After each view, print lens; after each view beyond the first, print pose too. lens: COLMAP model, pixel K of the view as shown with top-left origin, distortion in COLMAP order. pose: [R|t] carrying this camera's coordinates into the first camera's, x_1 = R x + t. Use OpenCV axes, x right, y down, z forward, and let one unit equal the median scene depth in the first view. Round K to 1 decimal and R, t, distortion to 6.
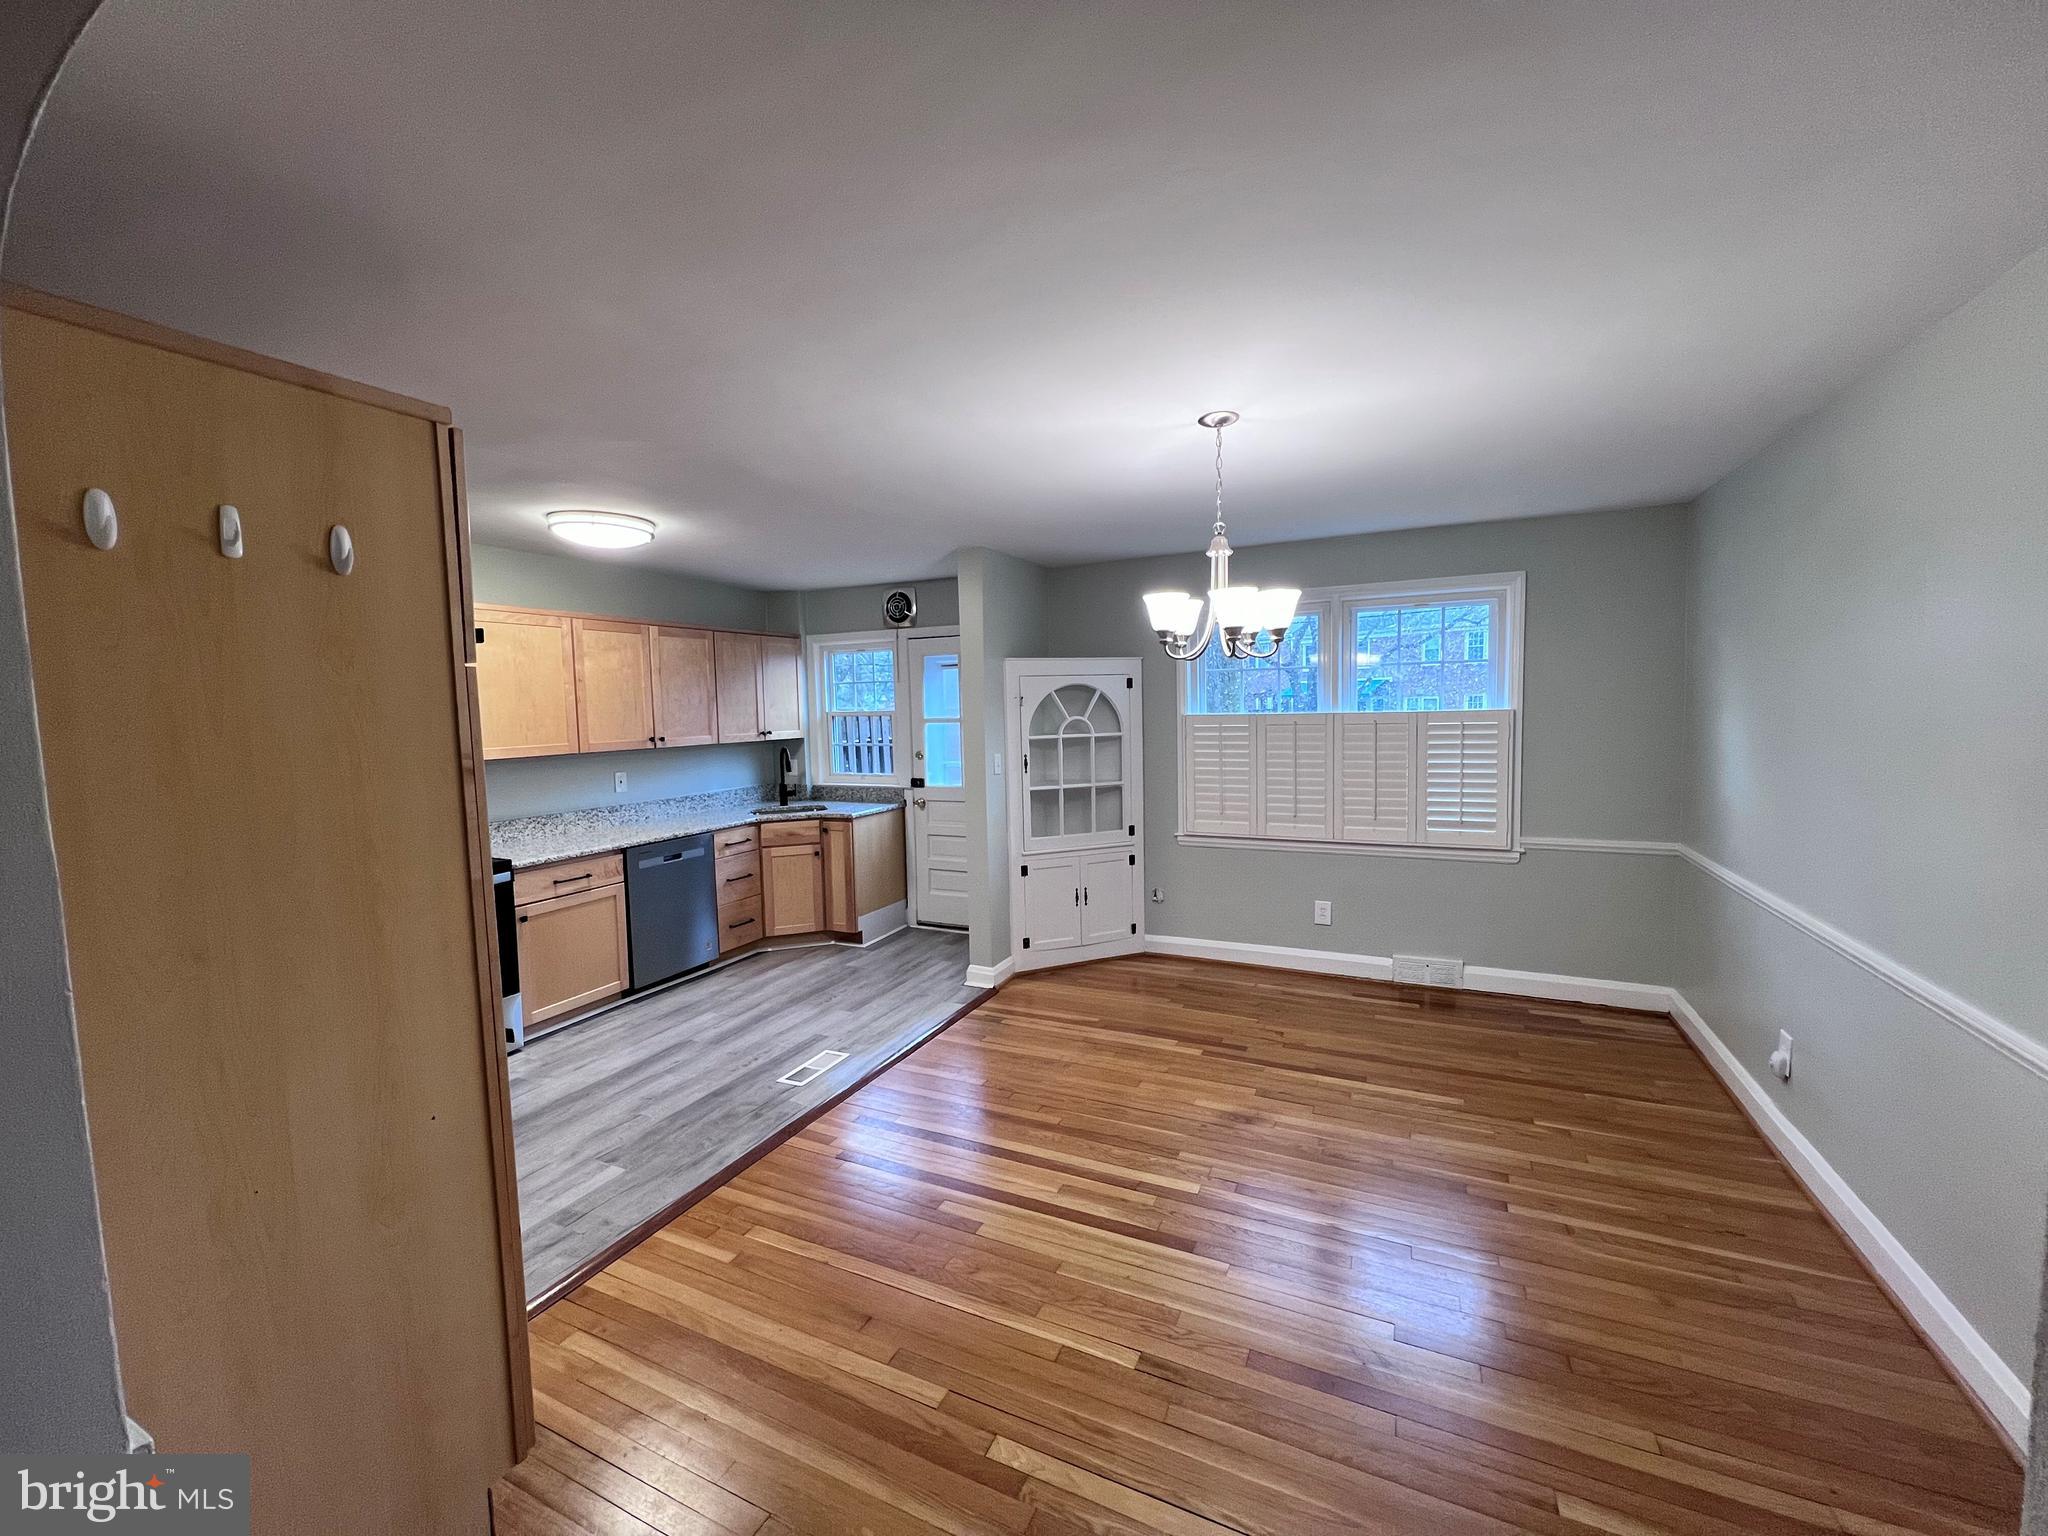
lens RADIAL K [[817.0, 0, 1024.8], [0, 817.0, 761.7], [0, 0, 1]] dist [0.000272, 0.000023]
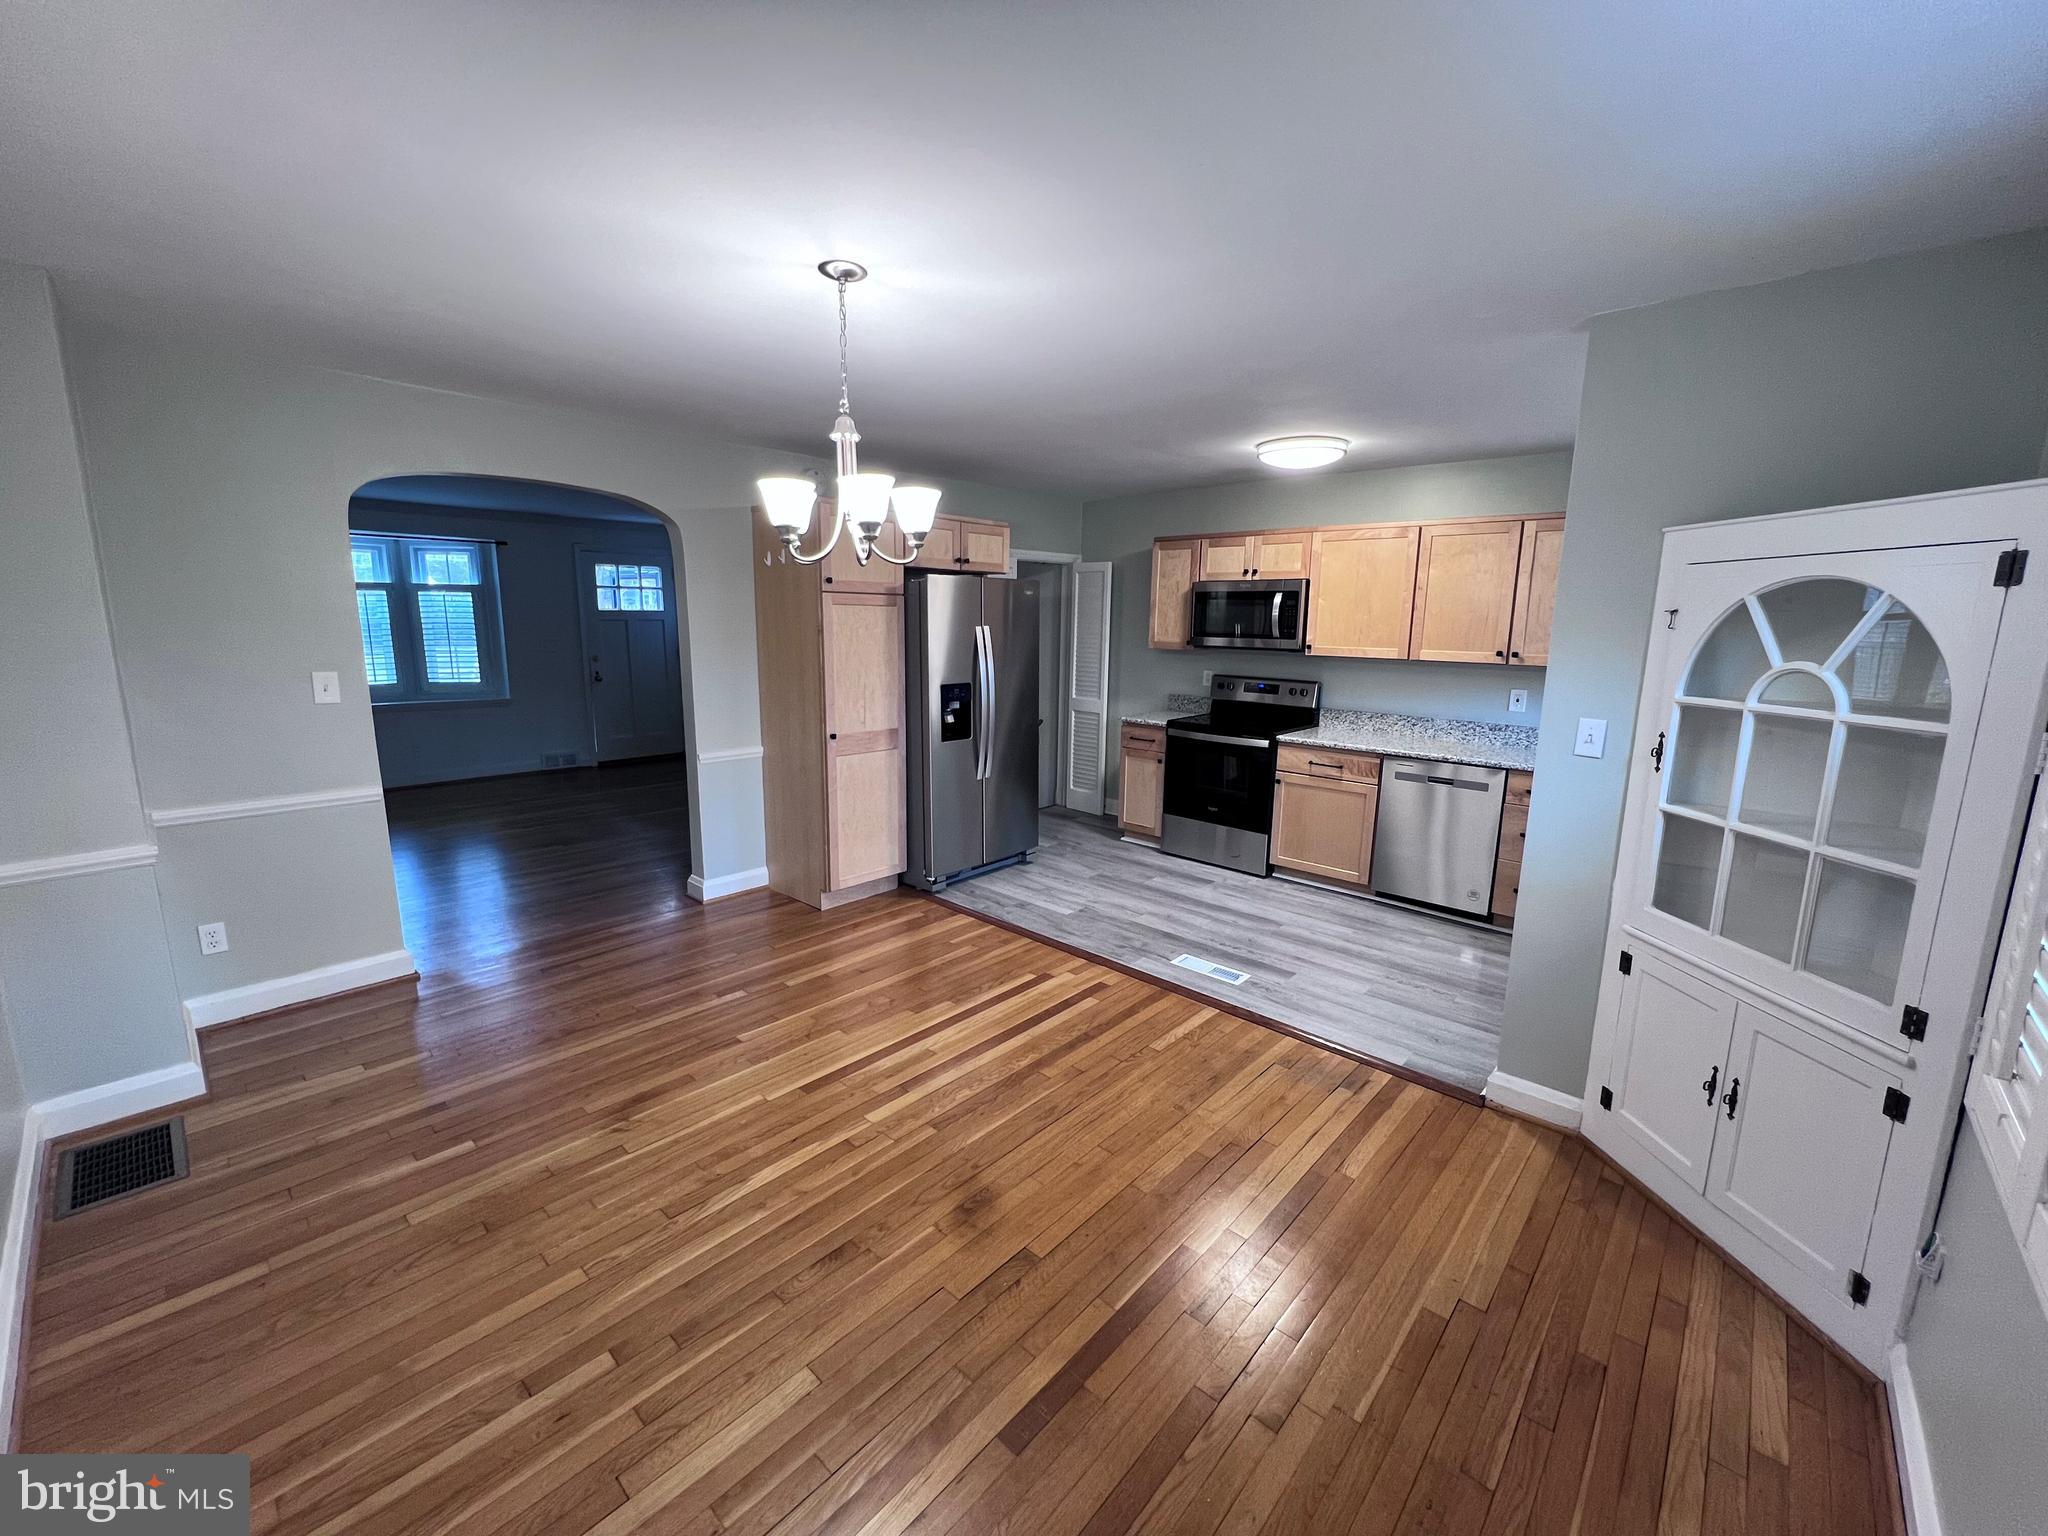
lens RADIAL K [[817.0, 0, 1024.8], [0, 817.0, 761.7], [0, 0, 1]] dist [0.000272, 0.000023]
pose [[-0.291000, 0.185859, -0.938496, 0.639644], [-0.075258, 0.973462, 0.216119, -0.077081], [0.953758, 0.133521, -0.269290, 0.888464]]
